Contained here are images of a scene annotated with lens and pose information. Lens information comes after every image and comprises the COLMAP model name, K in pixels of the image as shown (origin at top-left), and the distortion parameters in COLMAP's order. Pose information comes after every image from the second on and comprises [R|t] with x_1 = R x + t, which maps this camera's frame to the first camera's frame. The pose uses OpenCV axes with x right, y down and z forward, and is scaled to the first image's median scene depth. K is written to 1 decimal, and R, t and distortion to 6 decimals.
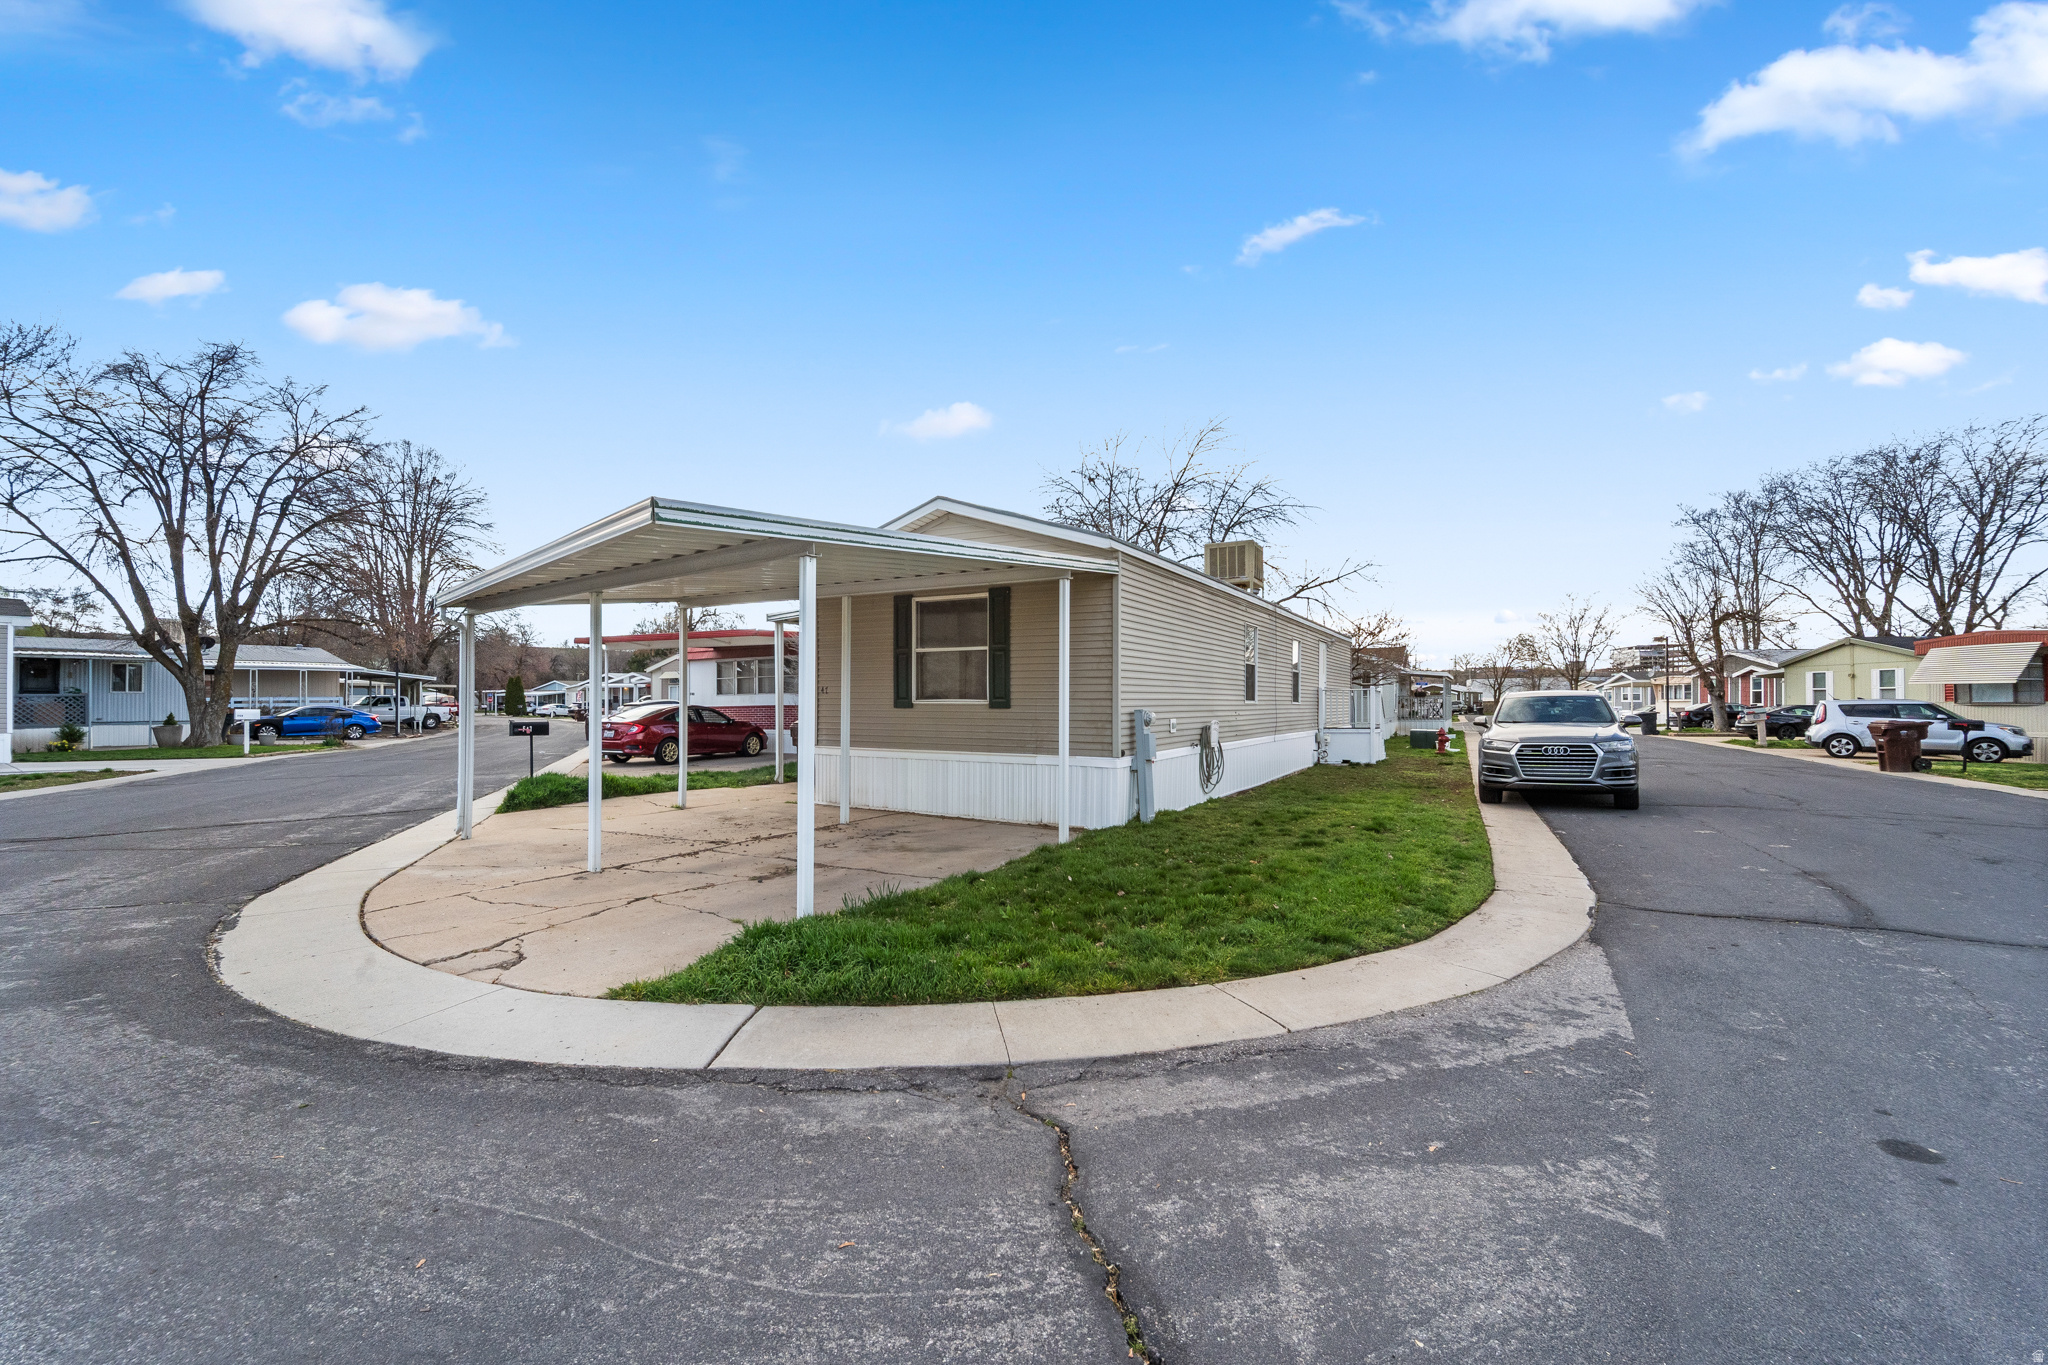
lens RADIAL K [[853.0, 0, 1022.0], [0, 853.0, 705.1], [0, 0, 1]] dist [0.000733, -0.000670]
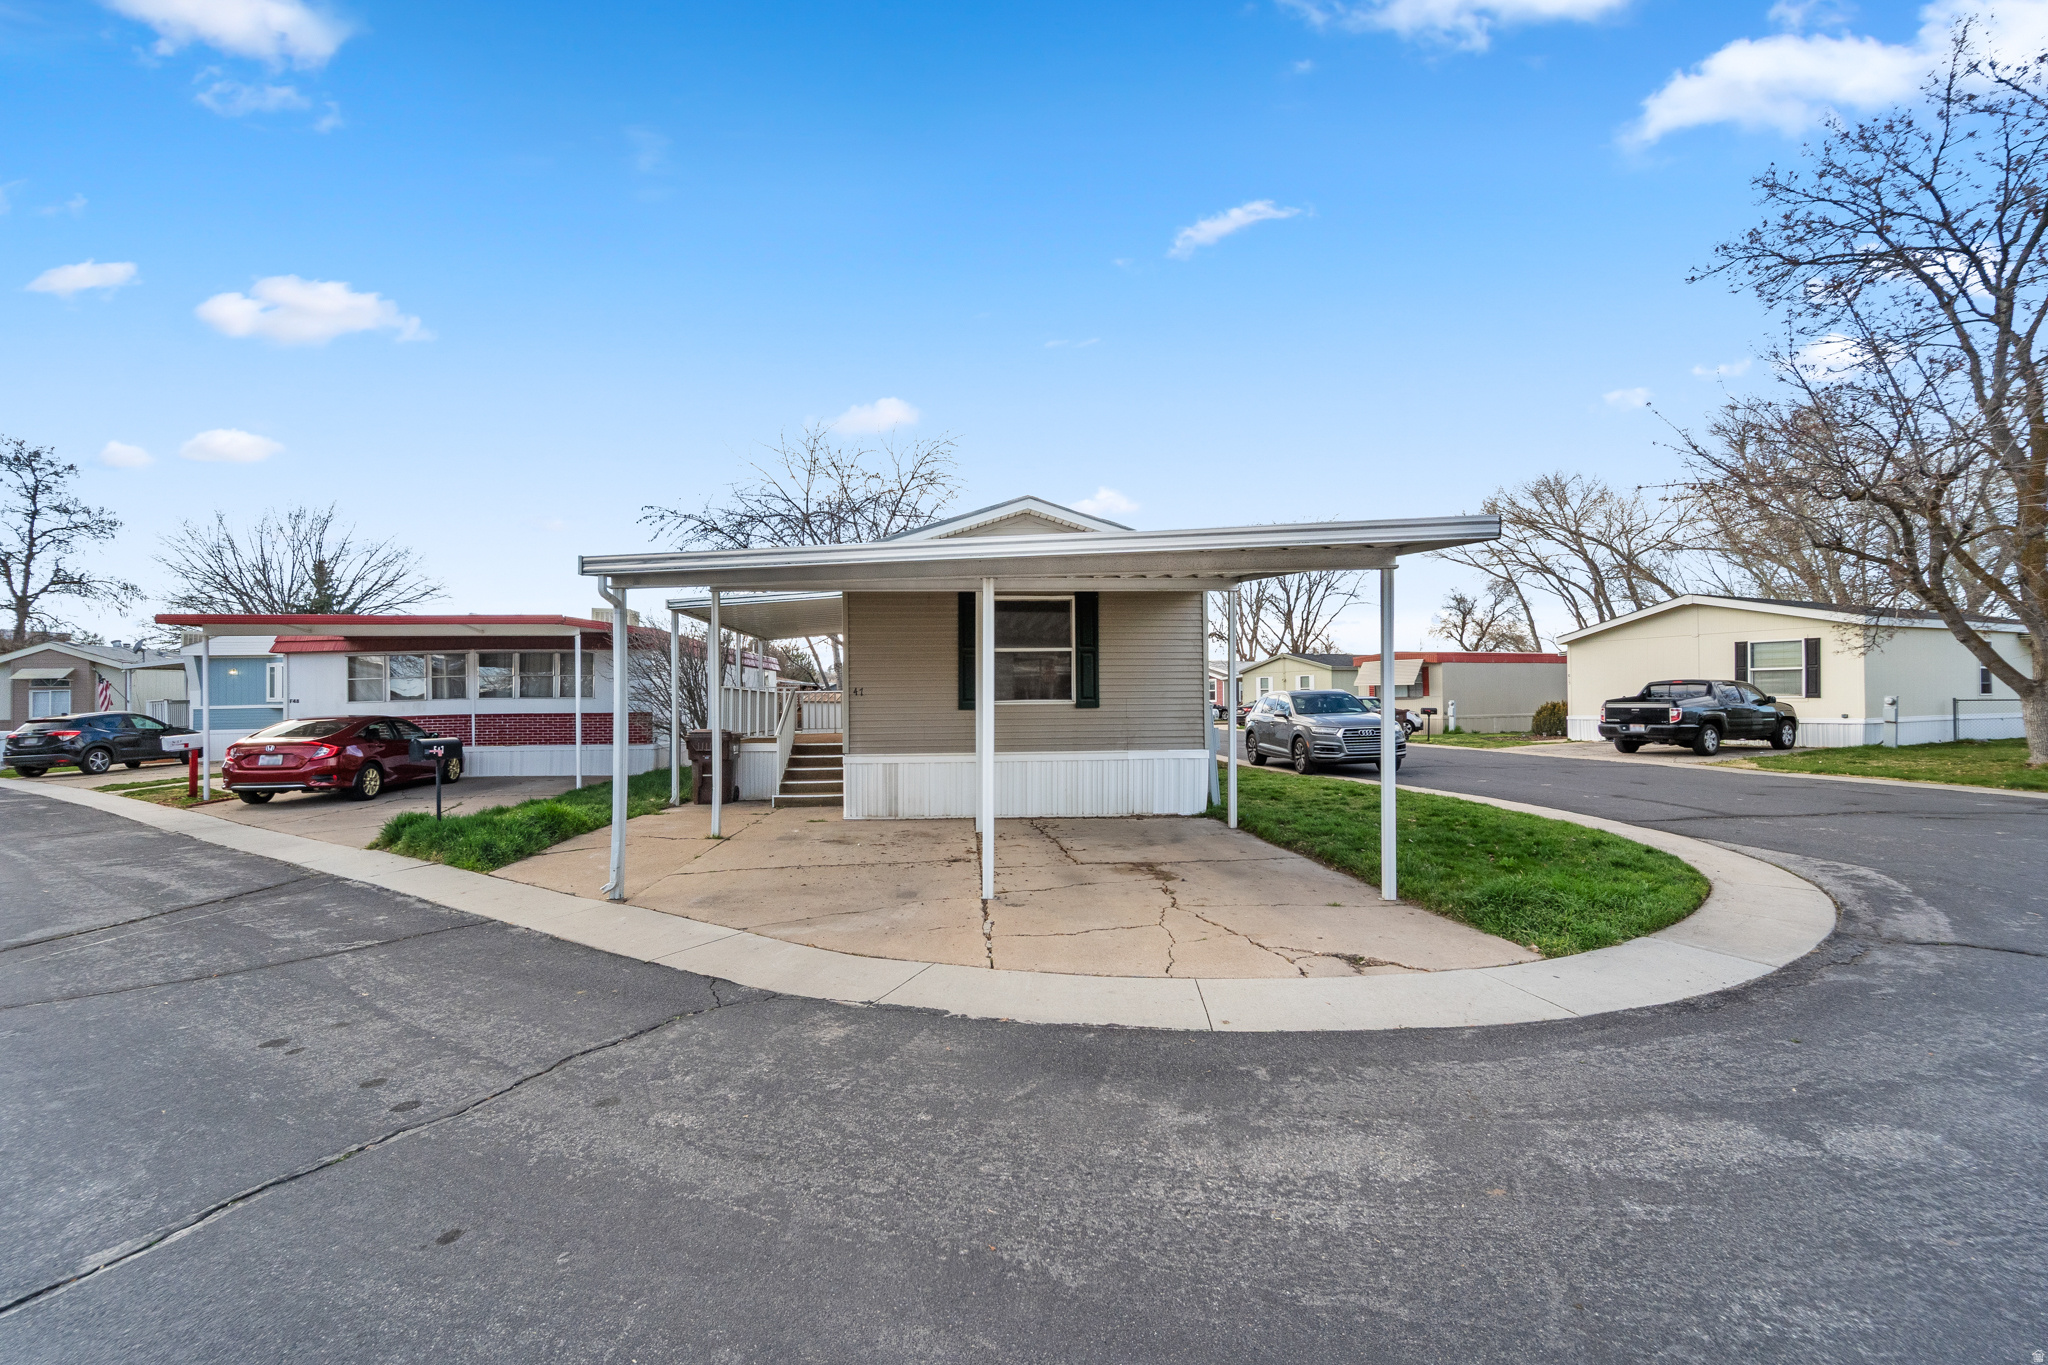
lens RADIAL K [[861.2, 0, 1024.0], [0, 861.2, 682.5], [0, 0, 1]] dist [0.002250, -0.000513]
pose [[0.821162, 0.001309, 0.570693, -0.695177], [0.015902, 0.999557, -0.025174, -0.002048], [-0.570473, 0.029747, 0.820777, 0.180585]]
